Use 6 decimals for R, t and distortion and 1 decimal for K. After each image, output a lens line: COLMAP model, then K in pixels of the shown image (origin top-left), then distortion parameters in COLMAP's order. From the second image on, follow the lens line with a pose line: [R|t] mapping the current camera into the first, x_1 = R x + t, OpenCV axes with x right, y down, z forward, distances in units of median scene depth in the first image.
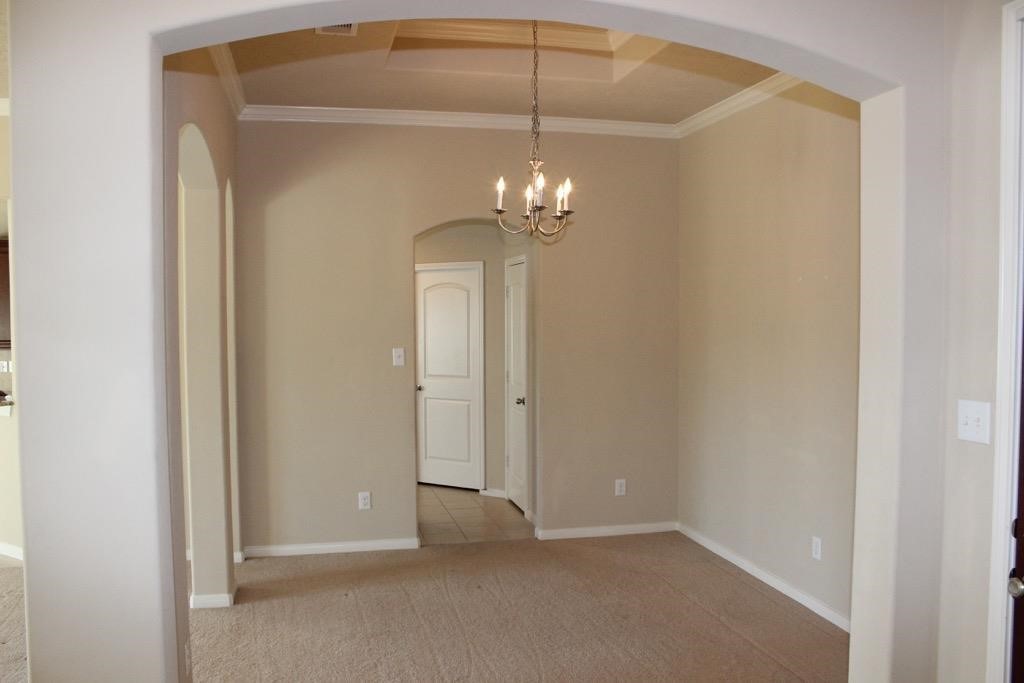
lens RADIAL K [[851.6, 0, 505.7], [0, 851.6, 344.7], [0, 0, 1]] dist [-0.157123, 0.143414]
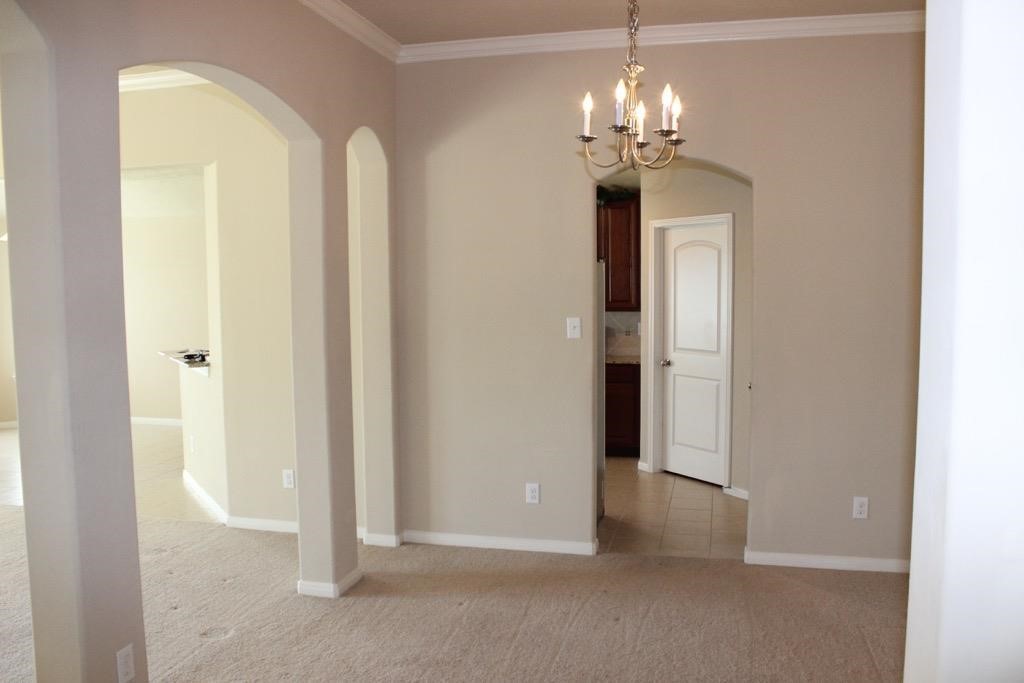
lens RADIAL K [[851.6, 0, 505.7], [0, 851.6, 344.7], [0, 0, 1]] dist [-0.157123, 0.143414]
pose [[0.890384, 0.032125, -0.454075, 0.197973], [-0.012721, 0.998873, 0.045723, -0.006613], [0.455033, -0.034935, 0.889789, 0.219837]]
